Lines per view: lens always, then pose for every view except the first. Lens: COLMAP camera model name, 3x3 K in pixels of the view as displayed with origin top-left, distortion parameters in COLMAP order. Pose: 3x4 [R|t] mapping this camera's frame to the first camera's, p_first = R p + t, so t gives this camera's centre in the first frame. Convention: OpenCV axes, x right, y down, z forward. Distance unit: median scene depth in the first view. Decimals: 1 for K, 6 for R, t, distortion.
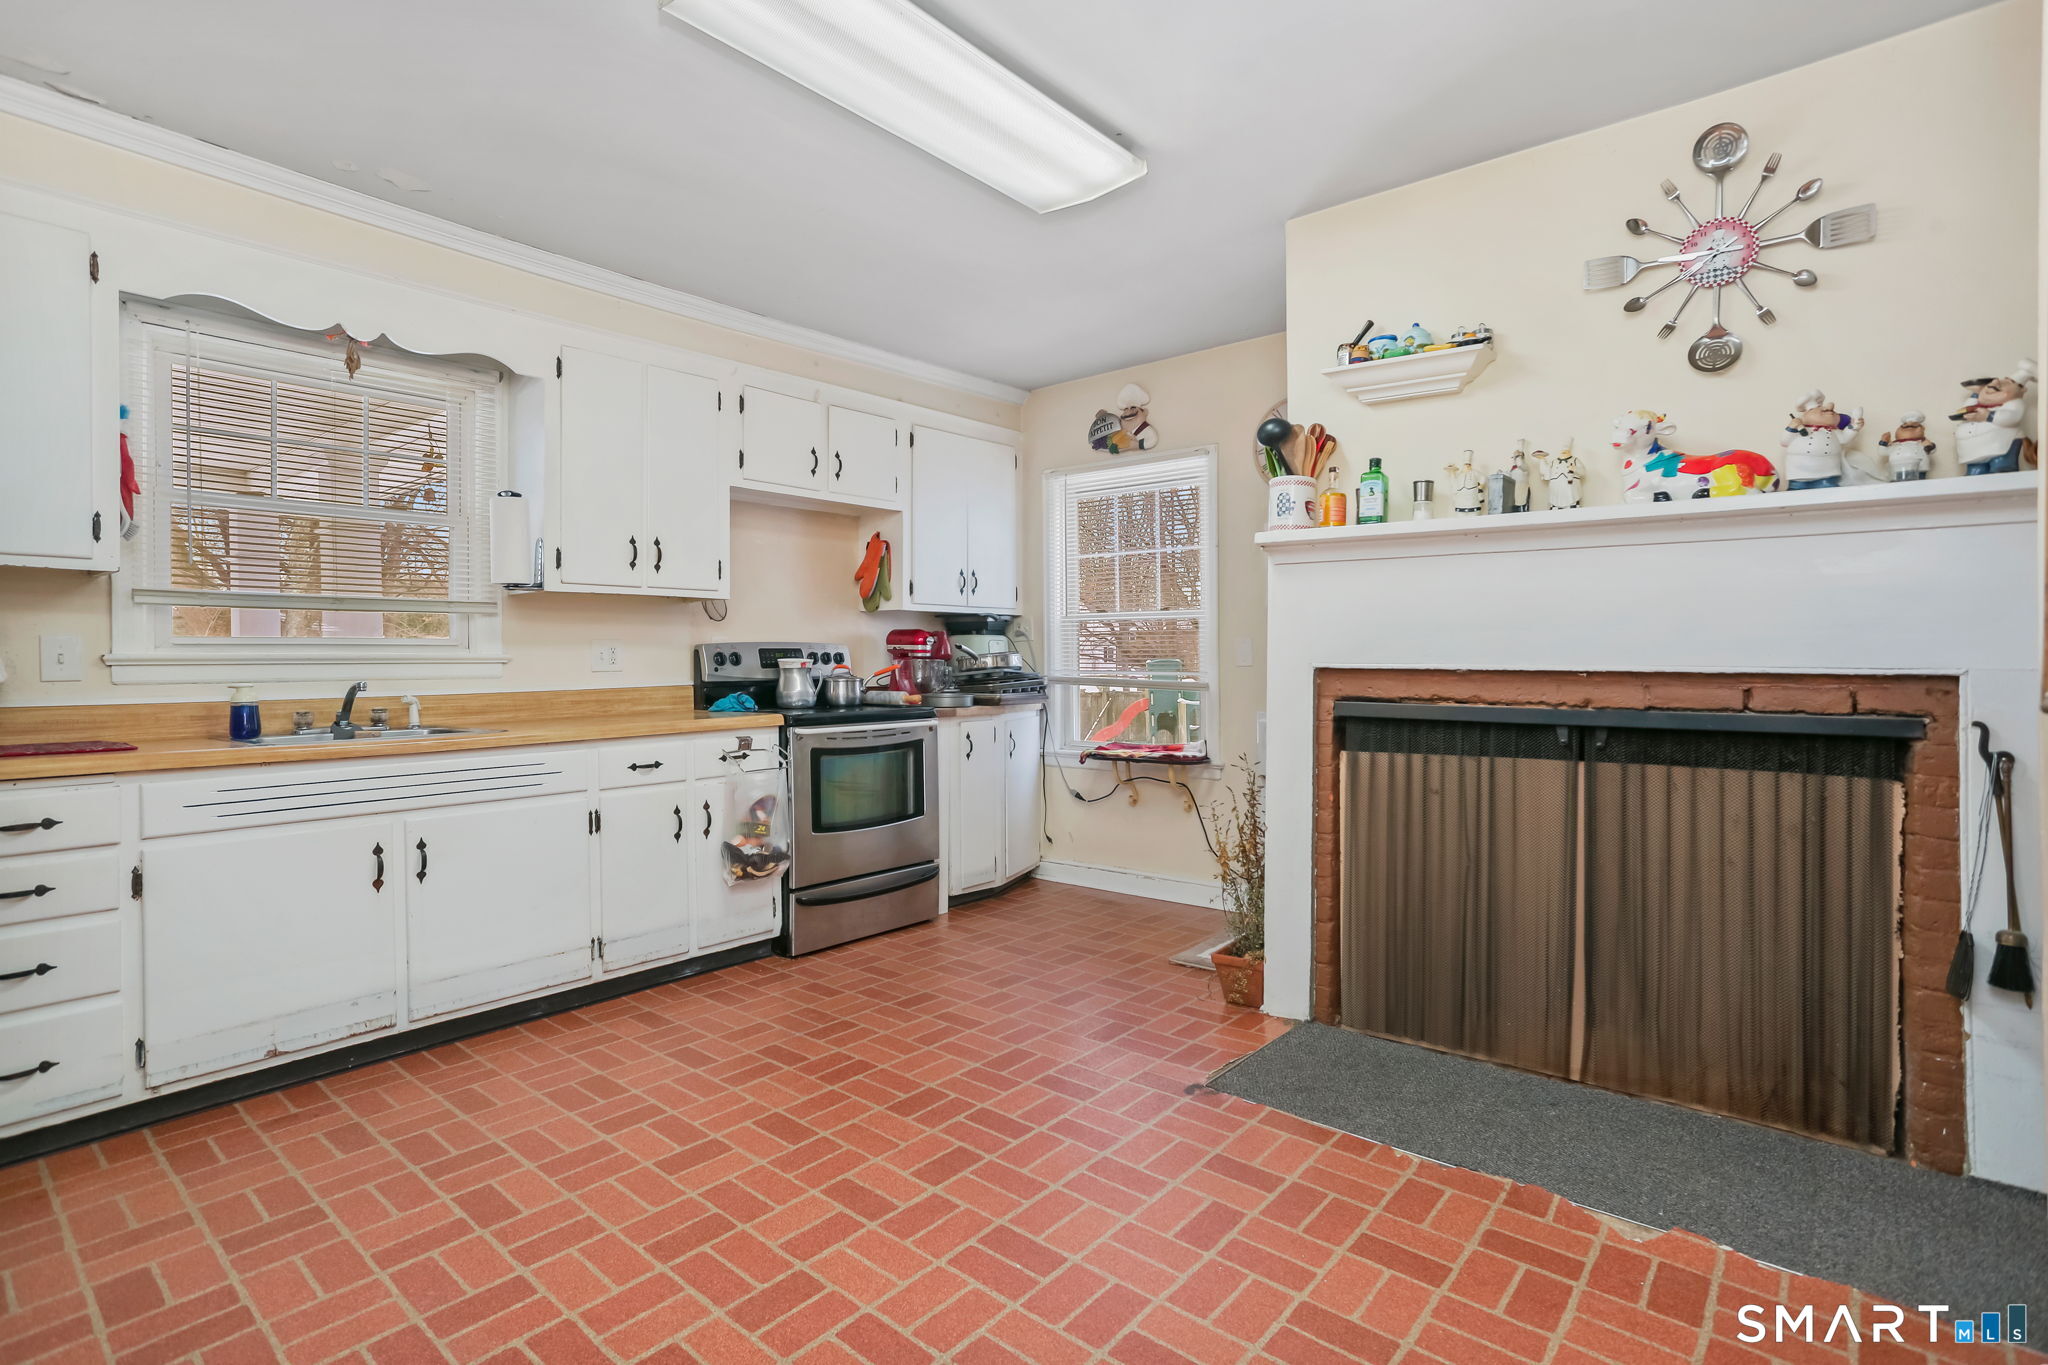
lens RADIAL K [[1001.2, 0, 1015.5], [0, 1001.2, 670.9], [0, 0, 1]] dist [-0.054464, 0.037200]
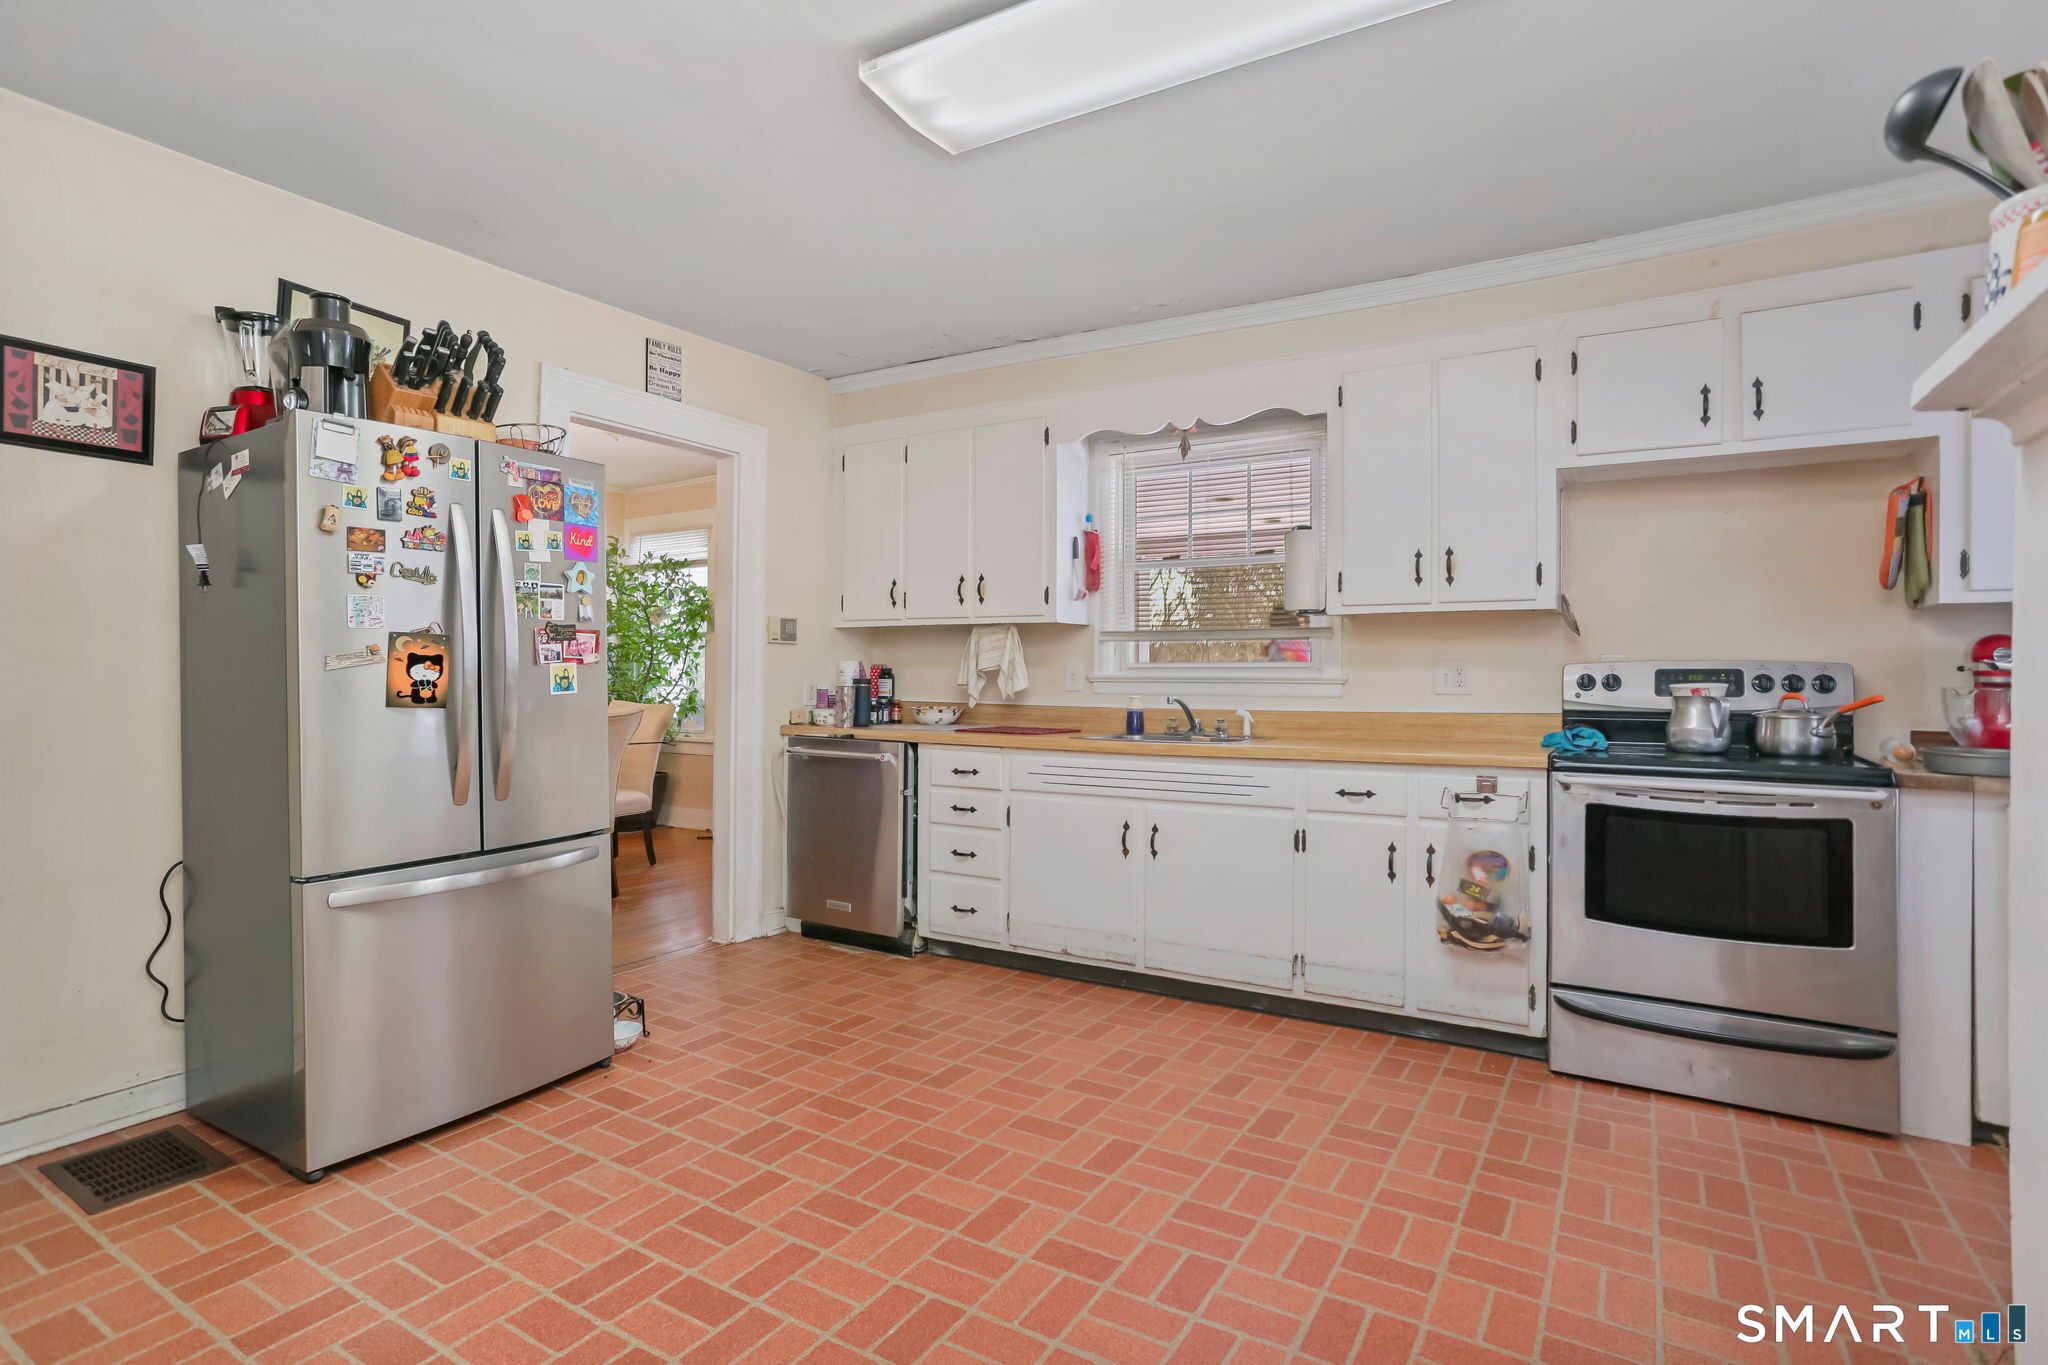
lens RADIAL K [[1001.2, 0, 1015.5], [0, 1001.2, 670.9], [0, 0, 1]] dist [-0.054464, 0.037200]
pose [[0.161114, 0.000557, -0.986936, 0.583855], [-0.018024, 0.999835, -0.002378, -0.015628], [0.986771, 0.018172, 0.161098, 0.588811]]
